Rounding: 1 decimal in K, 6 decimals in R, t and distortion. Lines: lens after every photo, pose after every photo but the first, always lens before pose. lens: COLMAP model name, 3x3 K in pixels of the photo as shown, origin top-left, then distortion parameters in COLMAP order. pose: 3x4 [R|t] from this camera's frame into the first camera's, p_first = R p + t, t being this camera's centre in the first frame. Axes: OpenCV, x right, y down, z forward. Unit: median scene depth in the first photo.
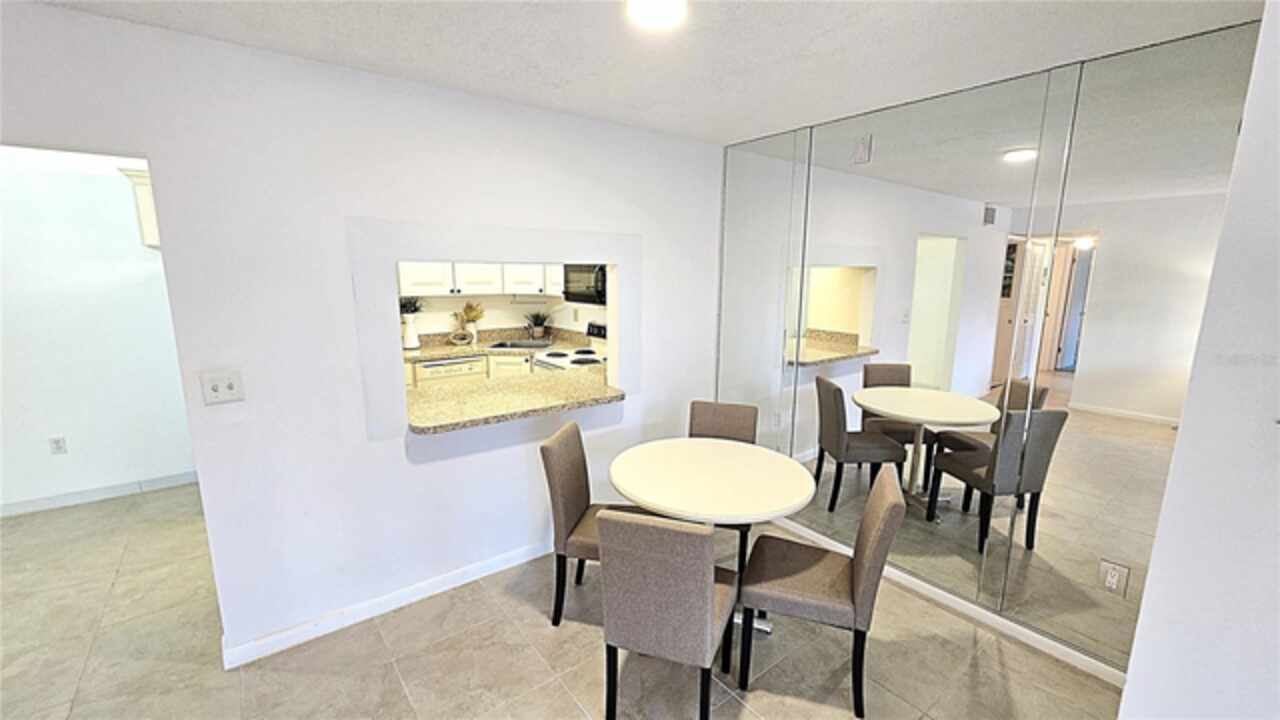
lens RADIAL K [[522.5, 0, 642.3], [0, 522.5, 359.7], [0, 0, 1]] dist [-0.002797, 0.001378]
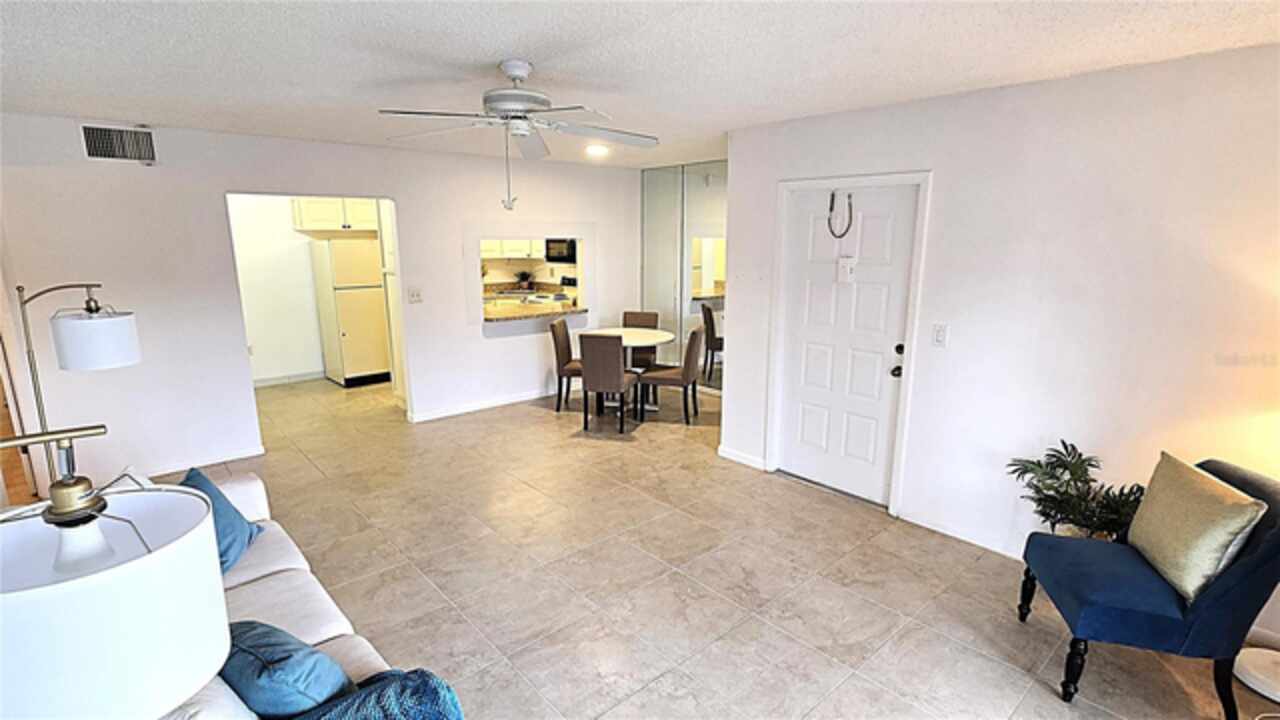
lens RADIAL K [[608.9, 0, 638.3], [0, 608.9, 362.4], [0, 0, 1]] dist [-0.002680, 0.000700]
pose [[0.998246, -0.022086, 0.054930, 0.014434], [0.020237, 0.999217, 0.033987, 0.121078], [-0.055637, -0.032816, 0.997912, -0.766316]]
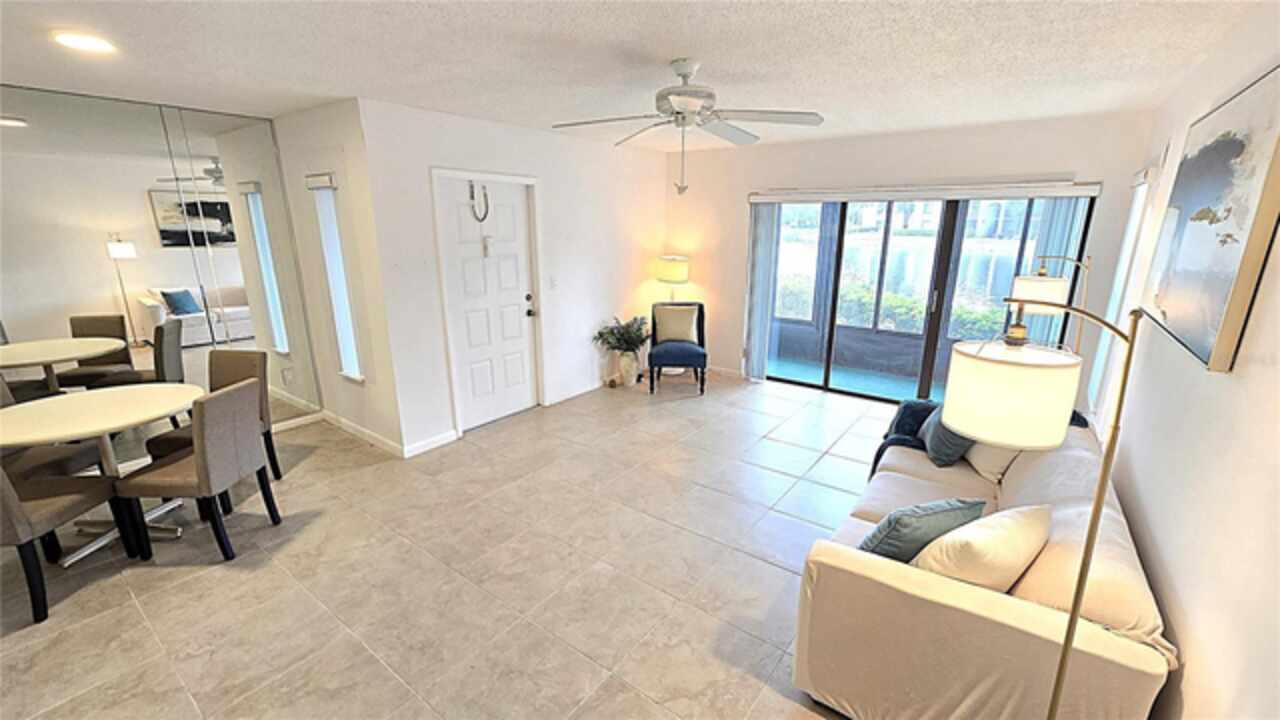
lens RADIAL K [[522.5, 0, 644.1], [0, 522.5, 366.2], [0, 0, 1]] dist [-0.002797, 0.001378]
pose [[-0.257779, -0.267992, 0.928294, -0.625390], [0.165087, 0.934420, 0.315603, -0.019701], [-0.951996, 0.234605, -0.196632, 0.024472]]
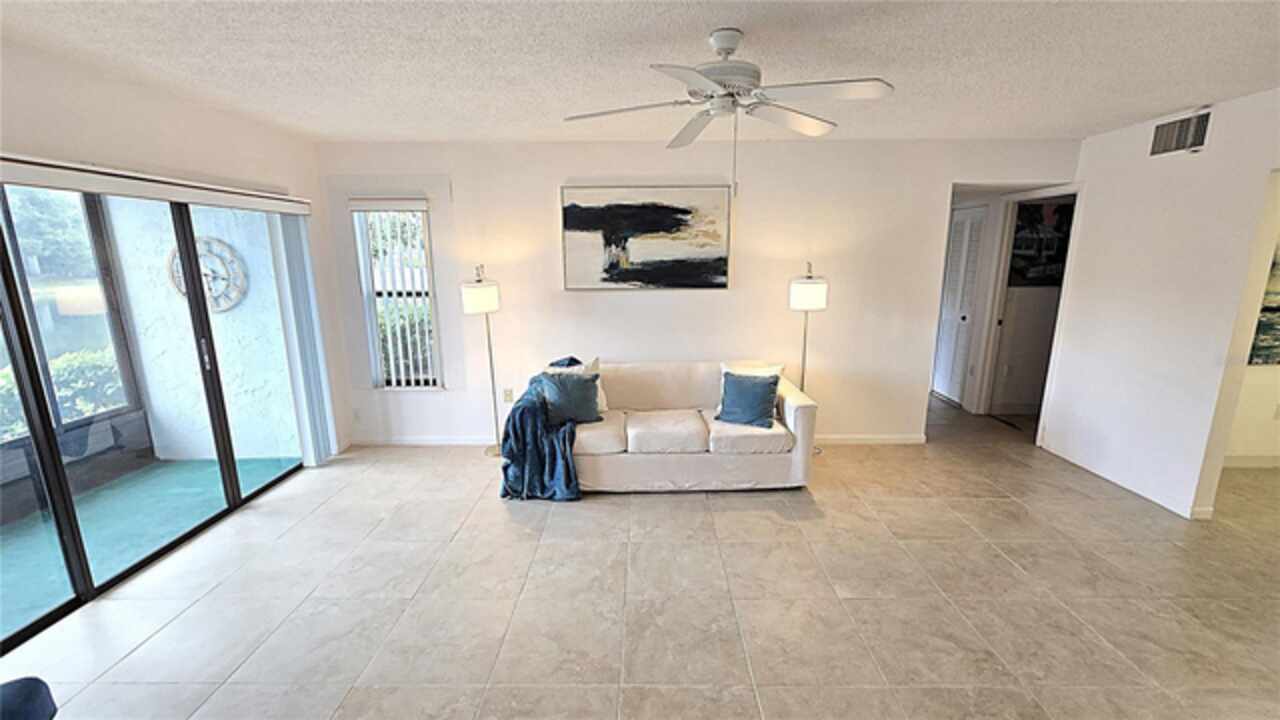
lens RADIAL K [[522.5, 0, 643.8], [0, 522.5, 364.5], [0, 0, 1]] dist [-0.002797, 0.001378]
pose [[-0.624751, 0.156836, -0.764911, 0.360539], [-0.137953, 0.942039, 0.305829, 0.000747], [0.768541, 0.296589, -0.566903, 0.084791]]
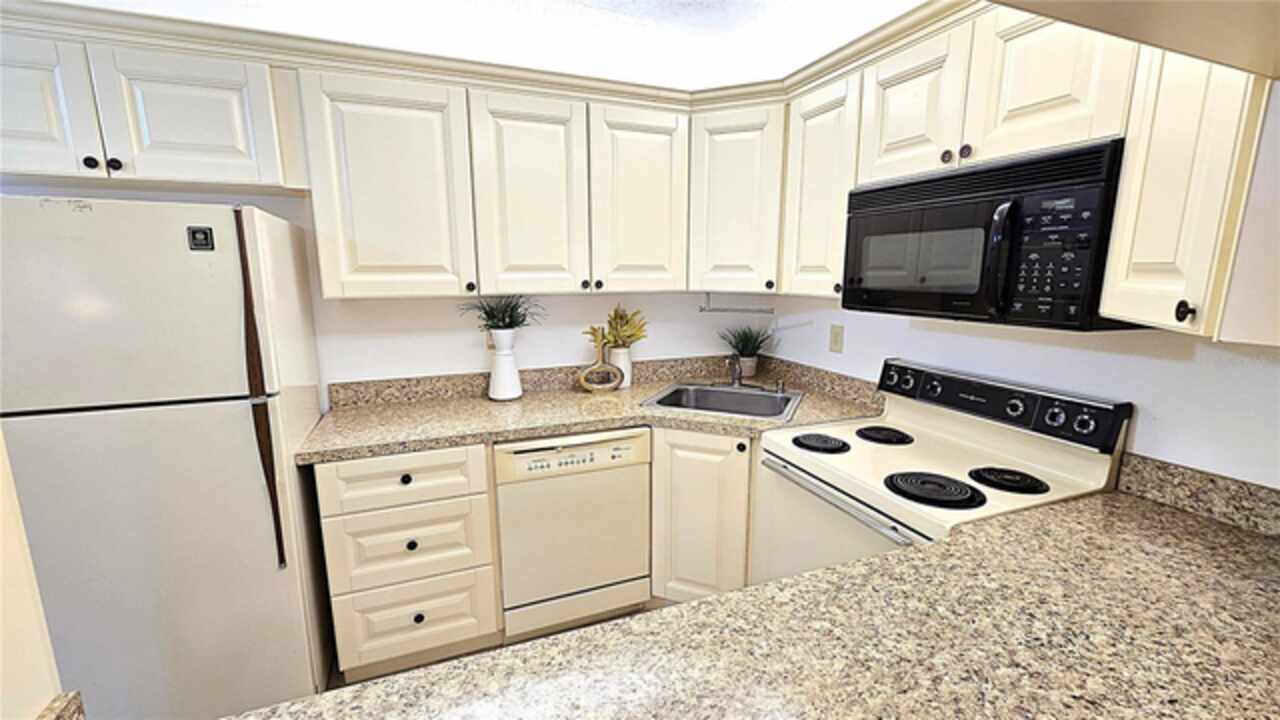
lens RADIAL K [[522.5, 0, 642.8], [0, 522.5, 363.3], [0, 0, 1]] dist [-0.002797, 0.001378]
pose [[0.959149, 0.043116, -0.279598, -0.176774], [-0.043725, 0.999035, 0.004062, -0.063128], [0.279503, 0.008330, 0.960109, 0.554705]]
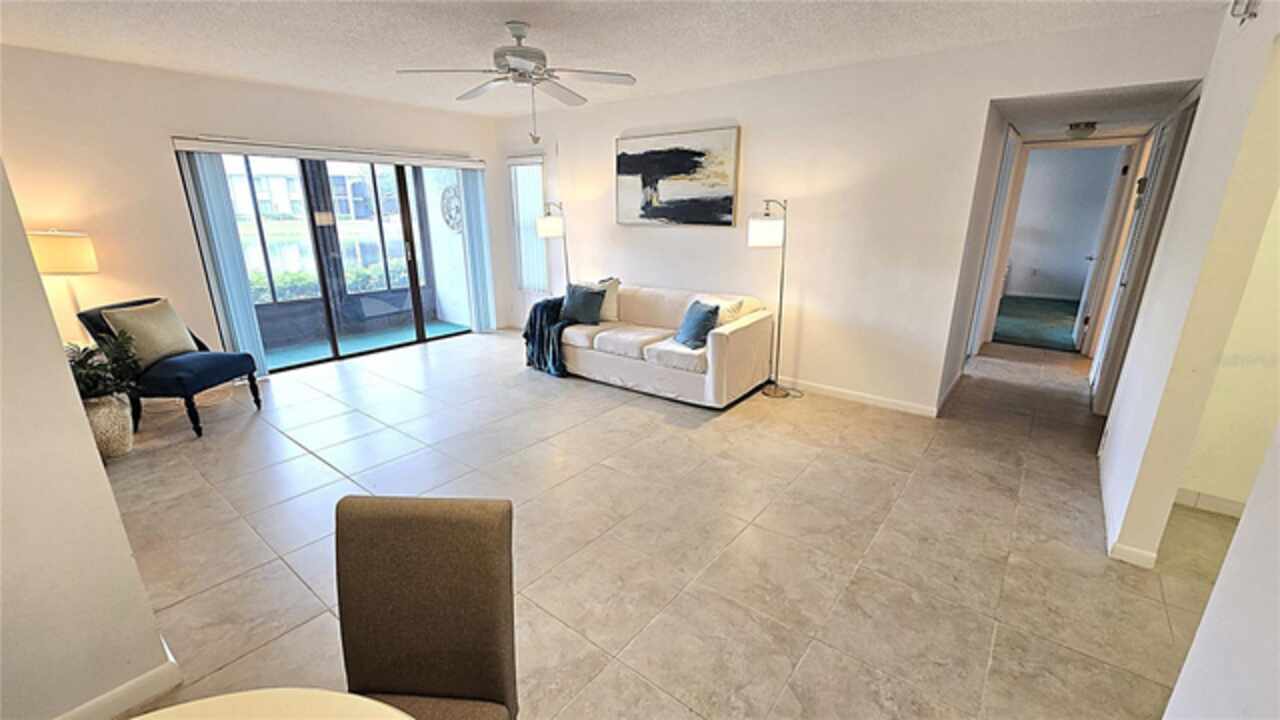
lens RADIAL K [[522.5, 0, 642.5], [0, 522.5, 363.9], [0, 0, 1]] dist [-0.002797, 0.001378]
pose [[-0.972279, 0.058365, -0.226422, -0.039523], [-0.050160, 0.893741, 0.445771, -0.060564], [0.228380, 0.444771, -0.866038, 0.548727]]
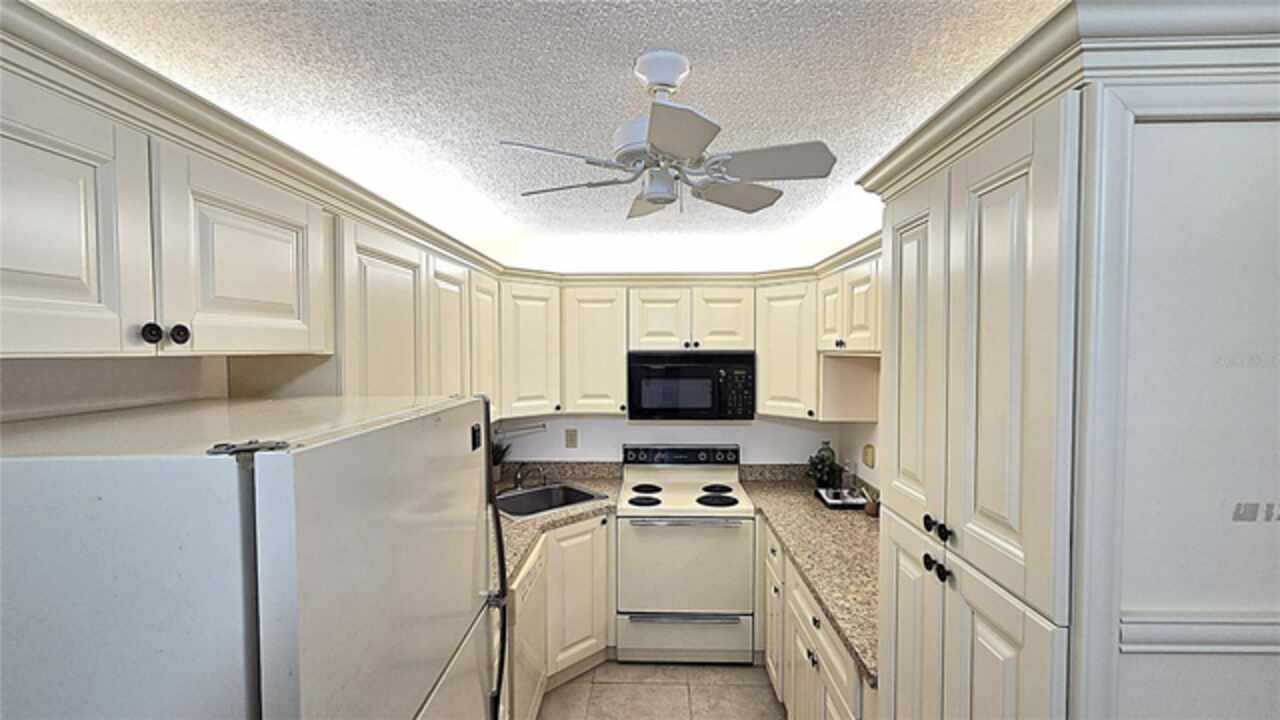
lens RADIAL K [[522.5, 0, 641.0], [0, 522.5, 363.1], [0, 0, 1]] dist [-0.002797, 0.001378]
pose [[0.642770, -0.028413, 0.765532, -0.642166], [0.141399, 0.986542, -0.082108, -0.123633], [-0.752896, 0.161022, 0.638137, 0.526437]]
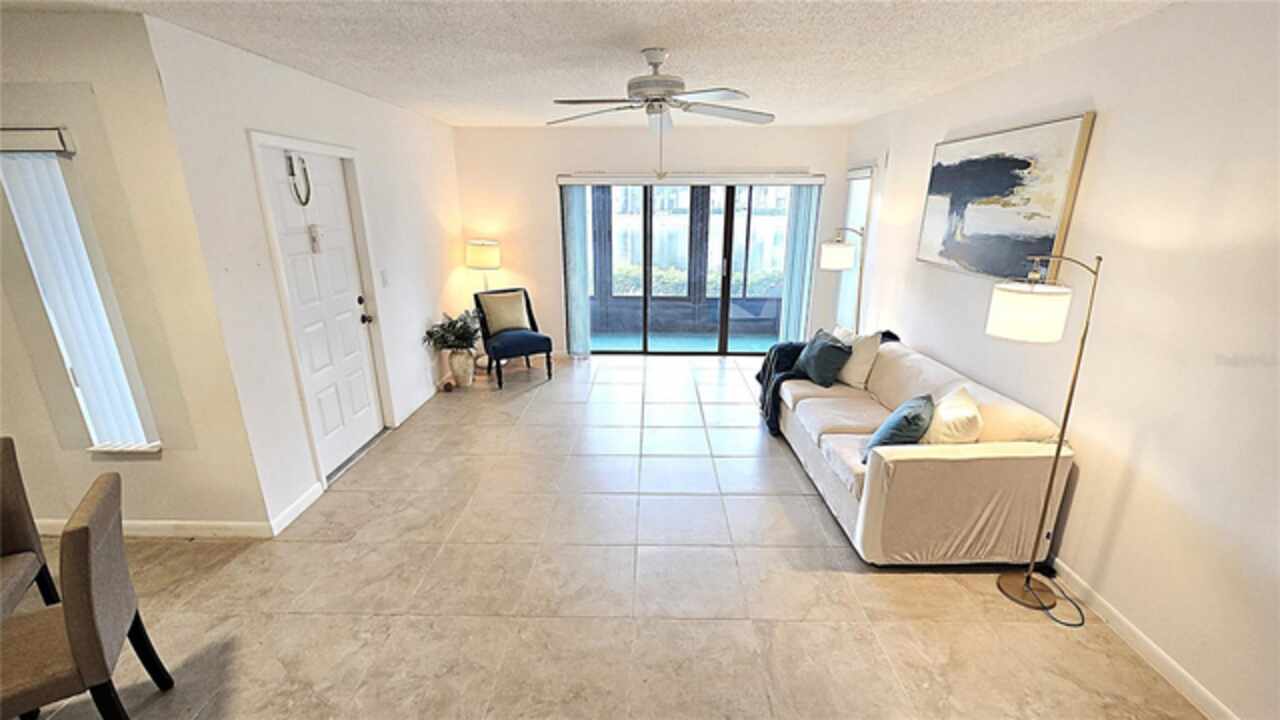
lens RADIAL K [[522.5, 0, 642.9], [0, 522.5, 364.9], [0, 0, 1]] dist [-0.002797, 0.001378]
pose [[-0.773968, -0.199665, 0.600922, -0.447362], [0.102766, 0.896801, 0.430334, -0.076112], [-0.624830, 0.394819, -0.673577, 0.319306]]
